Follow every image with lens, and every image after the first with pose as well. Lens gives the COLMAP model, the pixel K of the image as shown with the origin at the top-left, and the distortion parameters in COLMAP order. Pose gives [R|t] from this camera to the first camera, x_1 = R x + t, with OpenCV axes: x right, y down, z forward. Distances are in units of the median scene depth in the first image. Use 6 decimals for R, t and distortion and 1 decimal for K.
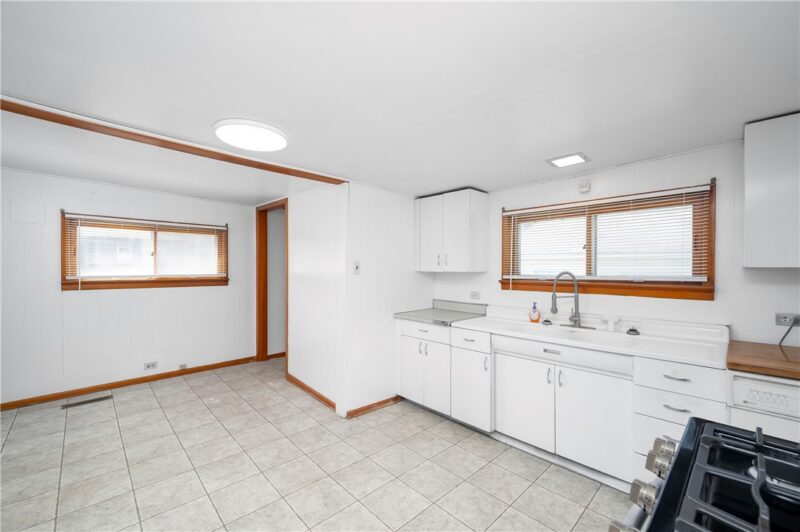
lens RADIAL K [[327.3, 0, 400.5], [0, 327.3, 268.0], [0, 0, 1]] dist [0.000360, 0.000295]
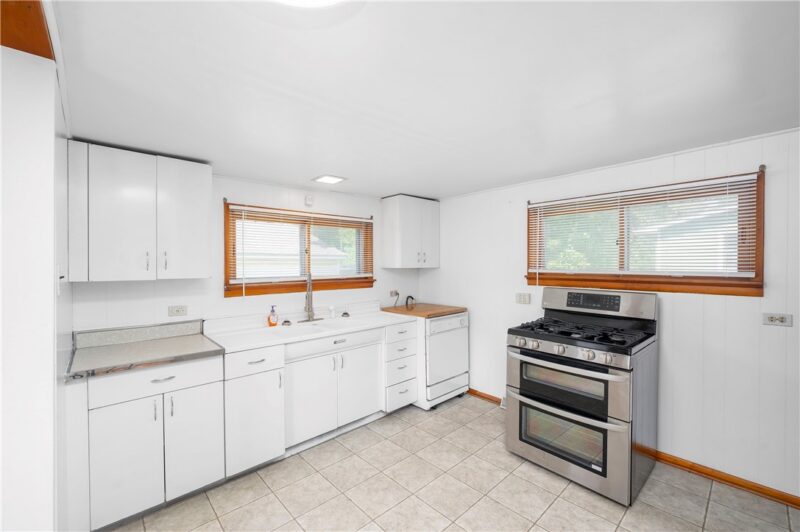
lens RADIAL K [[327.3, 0, 400.5], [0, 327.3, 268.0], [0, 0, 1]] dist [0.000360, 0.000295]
pose [[0.026953, -0.012671, 0.999556, -0.608798], [0.007306, 0.999895, 0.012478, -0.018687], [-0.999610, 0.006966, 0.027043, 0.647128]]
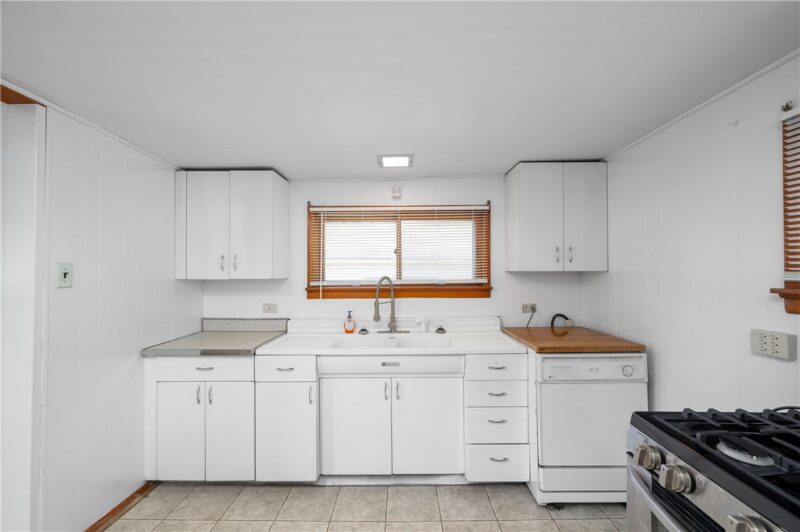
lens RADIAL K [[327.3, 0, 400.5], [0, 327.3, 268.0], [0, 0, 1]] dist [0.000360, 0.000295]
pose [[0.701074, 0.002017, 0.713086, -0.149014], [0.007208, 0.999925, -0.009914, -0.003903], [-0.713052, 0.012091, 0.701006, 0.289291]]
